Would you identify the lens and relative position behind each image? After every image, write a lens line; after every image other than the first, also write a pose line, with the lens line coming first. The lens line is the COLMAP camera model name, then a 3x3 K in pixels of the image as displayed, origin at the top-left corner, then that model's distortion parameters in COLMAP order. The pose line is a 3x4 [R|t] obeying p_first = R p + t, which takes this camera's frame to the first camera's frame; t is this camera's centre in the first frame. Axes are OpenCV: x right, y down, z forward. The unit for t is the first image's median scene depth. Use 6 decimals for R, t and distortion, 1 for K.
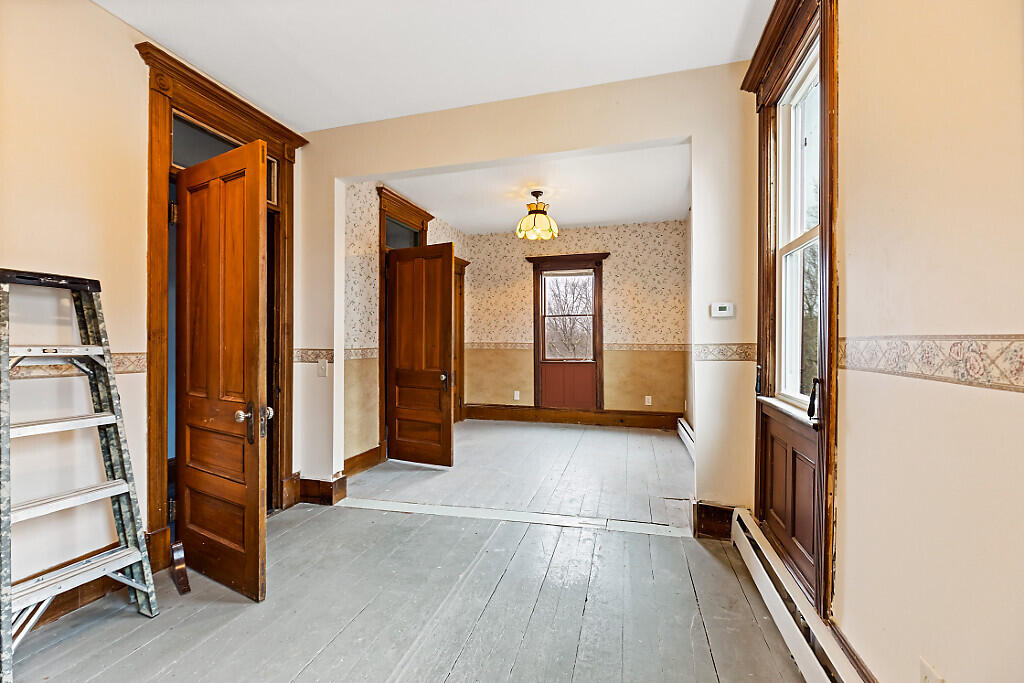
lens RADIAL K [[464.9, 0, 512.0], [0, 464.9, 341.5], [0, 0, 1]] dist [-0.000989, -0.000088]
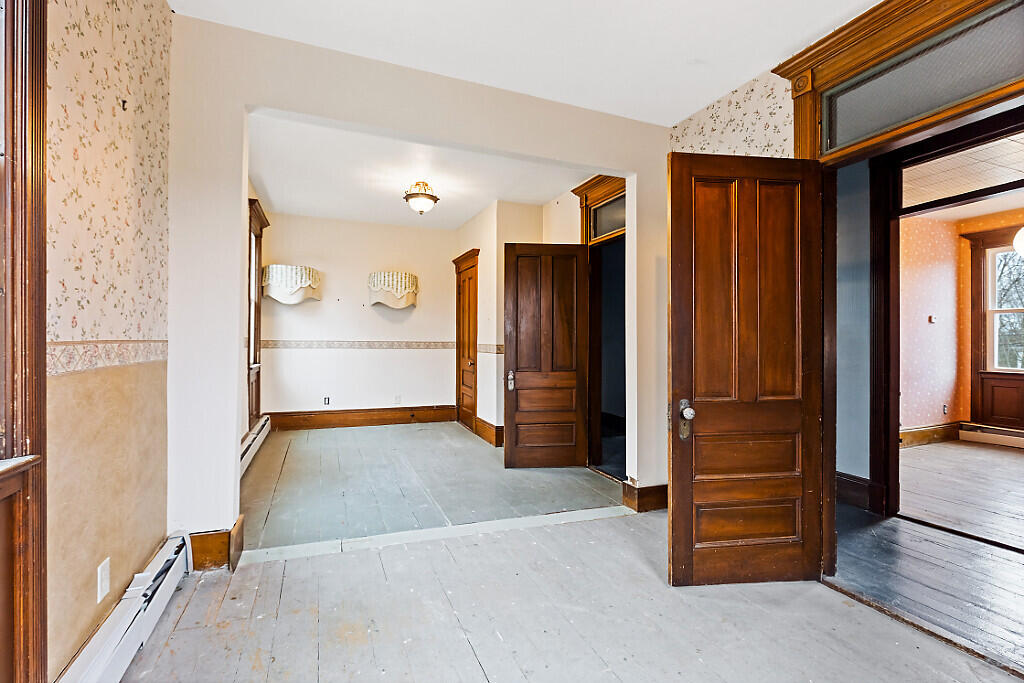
lens RADIAL K [[464.9, 0, 512.0], [0, 464.9, 341.5], [0, 0, 1]] dist [-0.000989, -0.000088]
pose [[-0.803101, 0.001835, -0.595840, 0.450335], [-0.001339, 0.999987, 0.004885, -0.011171], [0.595841, 0.004721, -0.803088, 1.804910]]
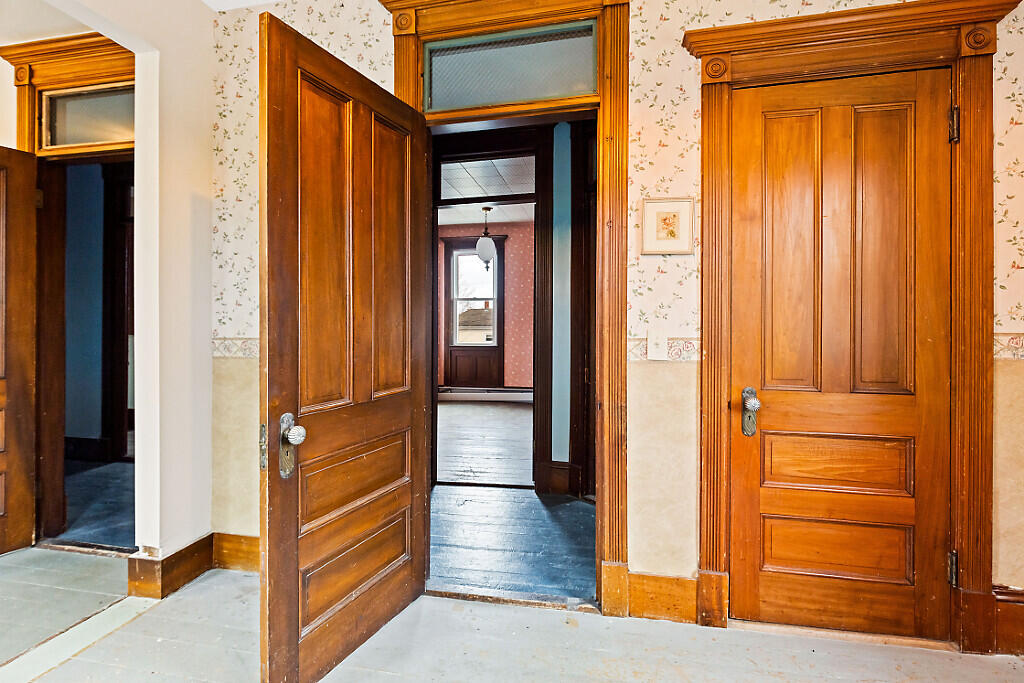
lens RADIAL K [[478.1, 0, 509.7], [0, 478.1, 319.3], [0, 0, 1]] dist [-0.003355, -0.000083]
pose [[0.054099, -0.003654, -0.998529, 0.170278], [0.001063, 0.999993, -0.003602, -0.007879], [0.998535, -0.000867, 0.054102, 1.416996]]
